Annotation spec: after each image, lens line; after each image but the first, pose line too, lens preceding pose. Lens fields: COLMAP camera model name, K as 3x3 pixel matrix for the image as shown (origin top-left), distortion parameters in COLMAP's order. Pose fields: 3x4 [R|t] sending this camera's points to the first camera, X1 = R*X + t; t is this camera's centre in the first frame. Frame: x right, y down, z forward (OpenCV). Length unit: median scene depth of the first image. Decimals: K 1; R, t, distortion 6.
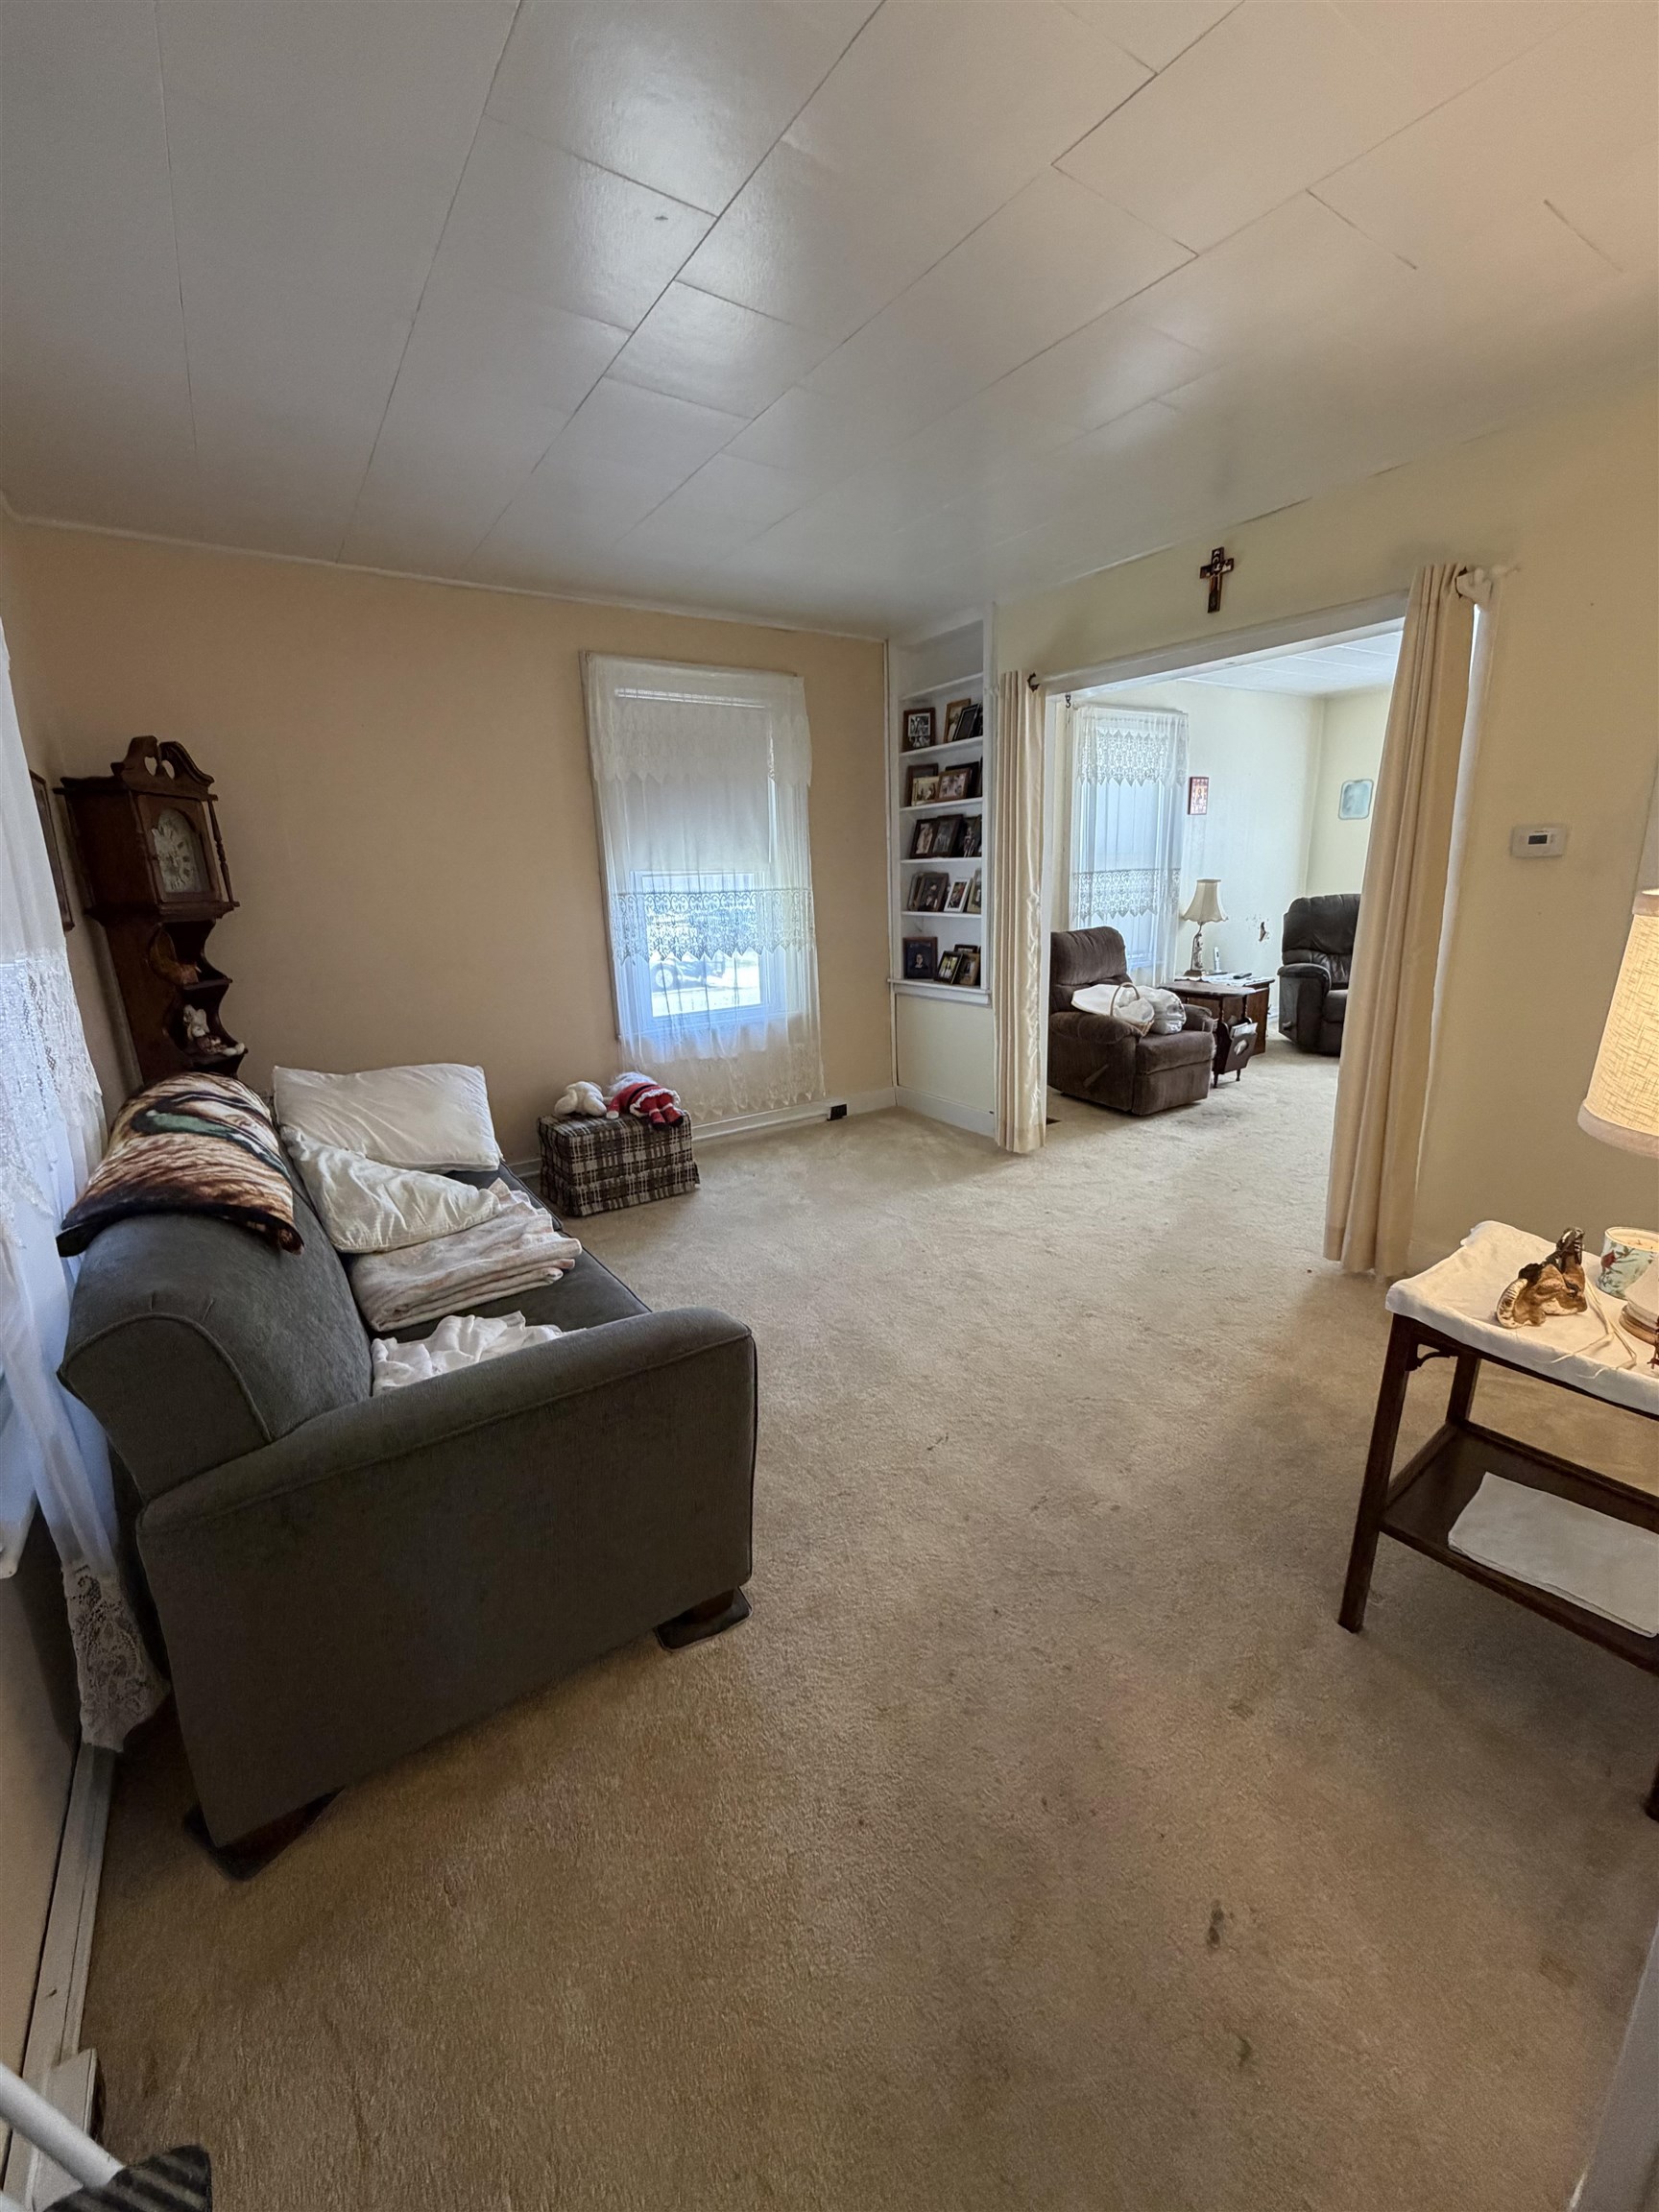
lens RADIAL K [[880.4, 0, 834.7], [0, 880.4, 1100.2], [0, 0, 1]] dist [-0.004112, 0.000715]
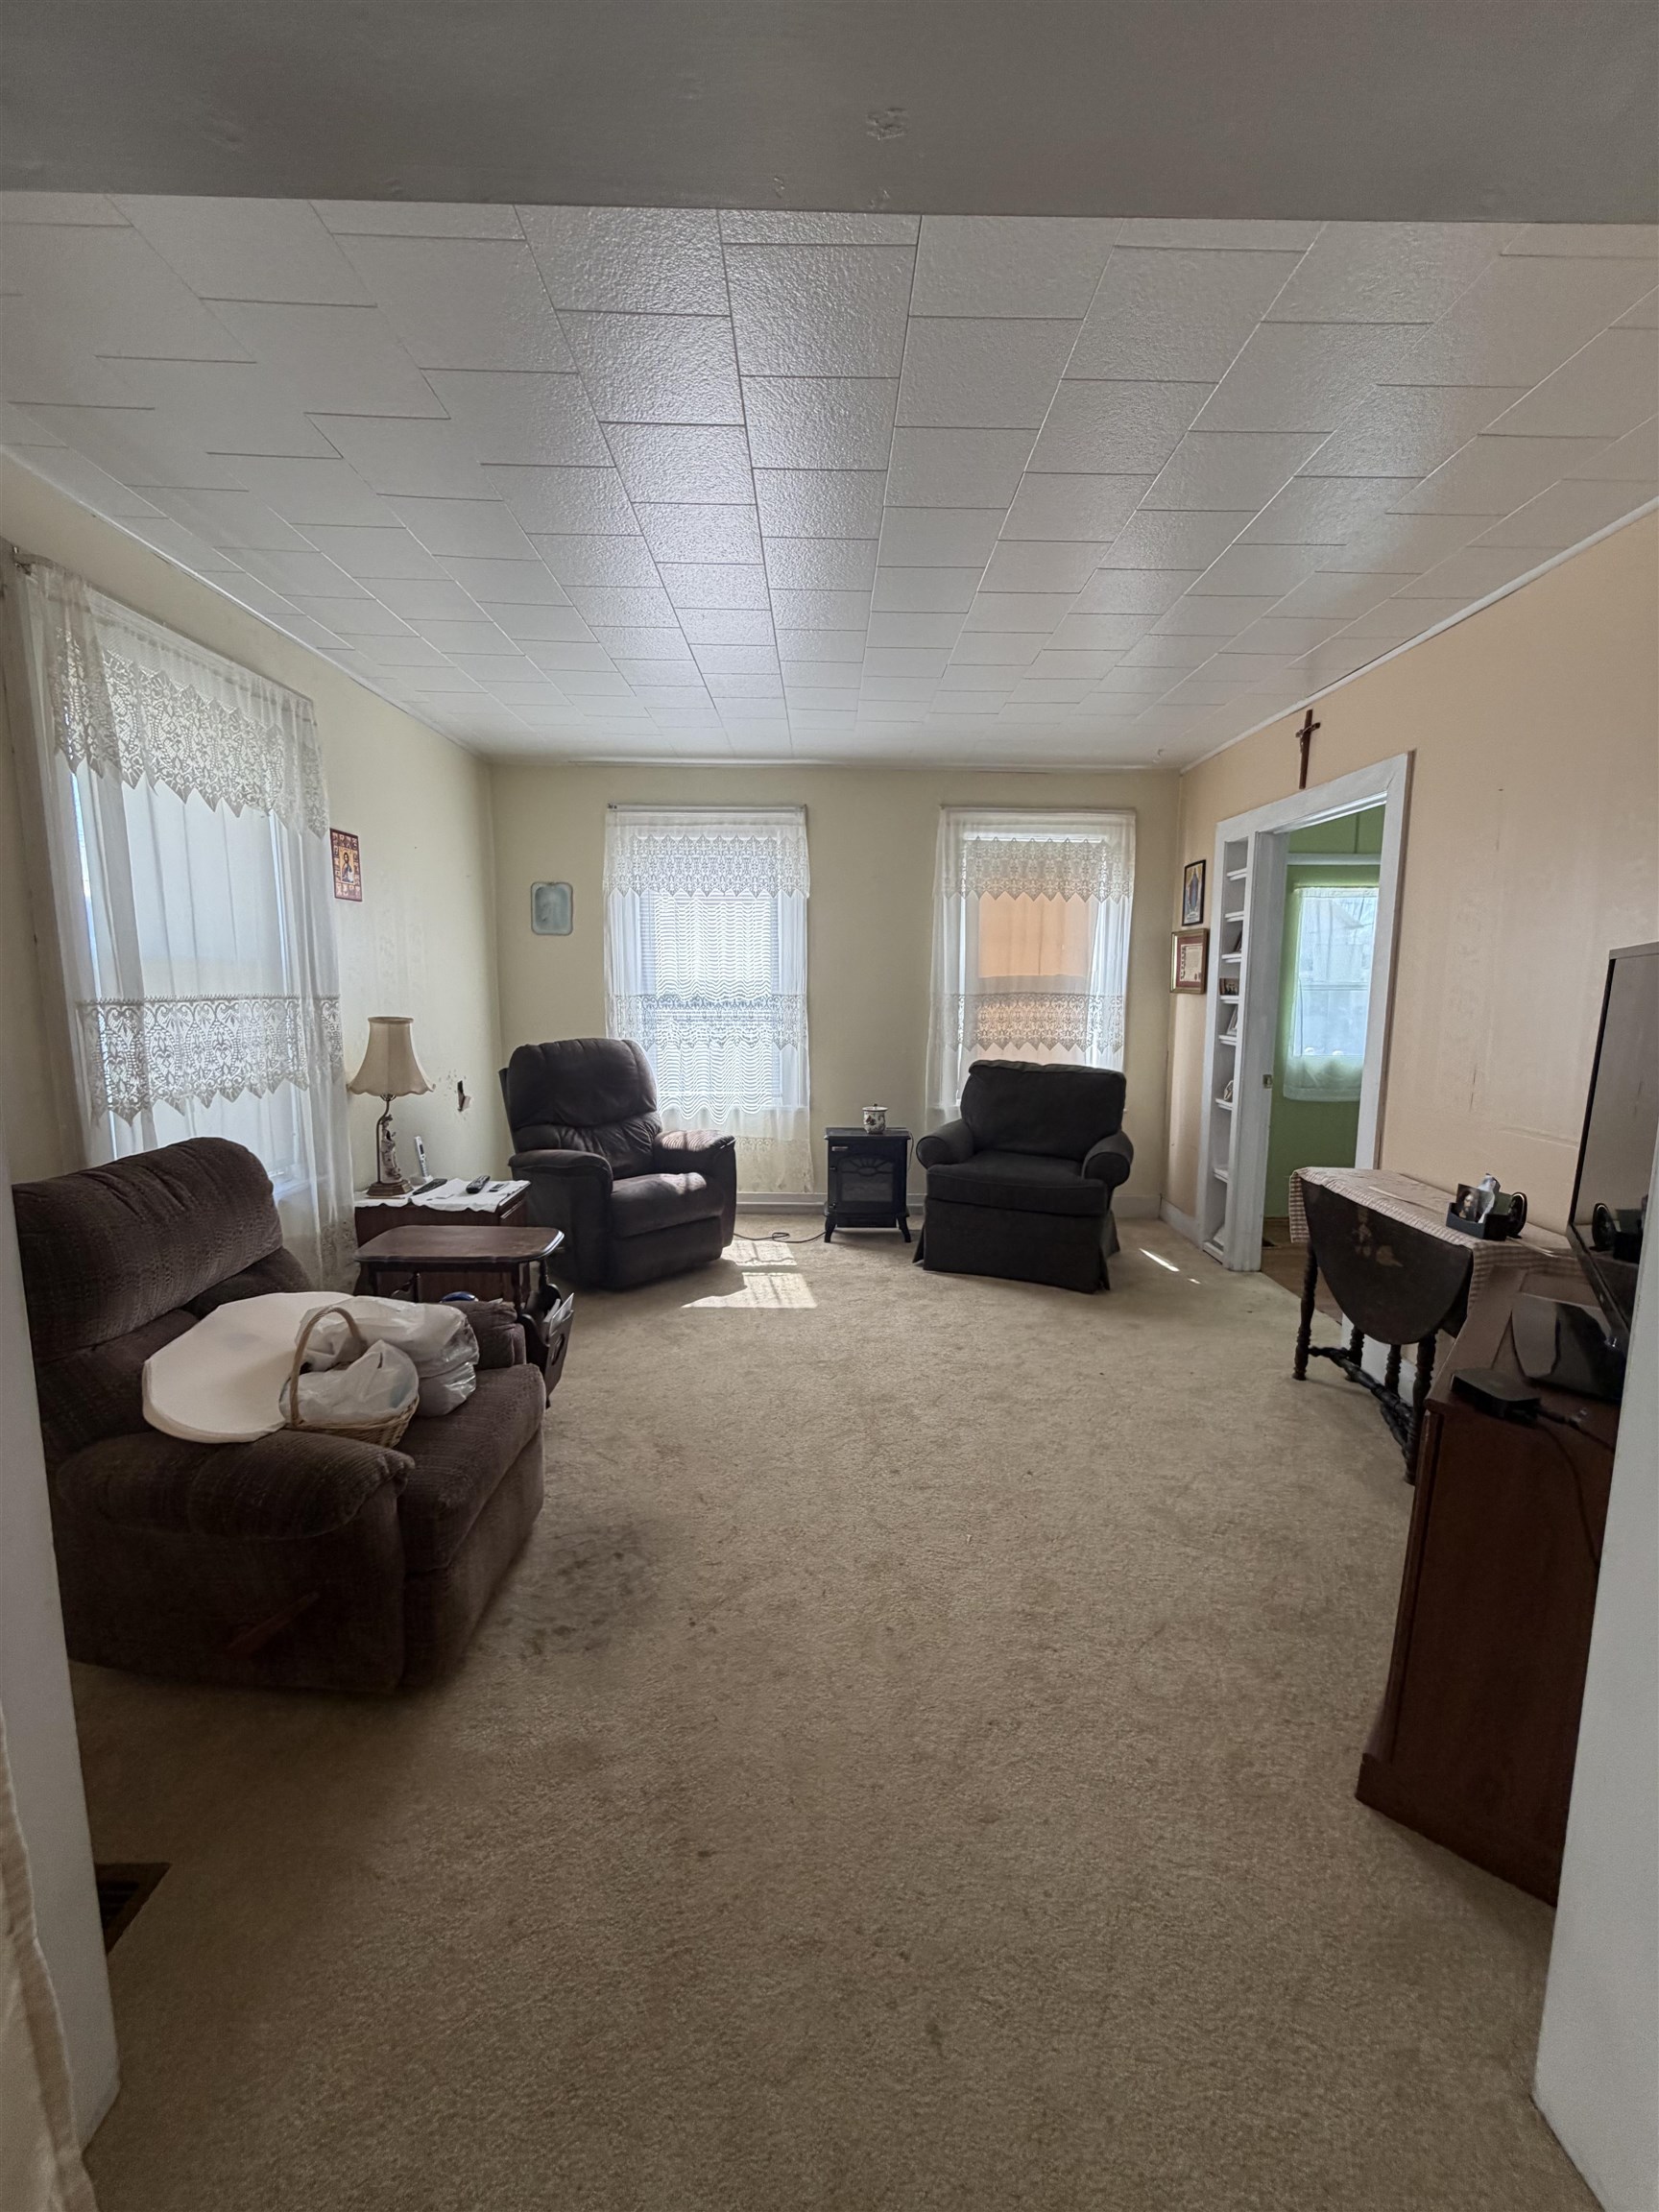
lens RADIAL K [[880.4, 0, 836.8], [0, 880.4, 1103.6], [0, 0, 1]] dist [-0.004112, 0.000715]
pose [[0.552844, -0.072828, 0.830096, 0.128081], [0.184558, 0.982134, -0.036748, -0.133581], [-0.812590, 0.173517, 0.556408, 0.503961]]
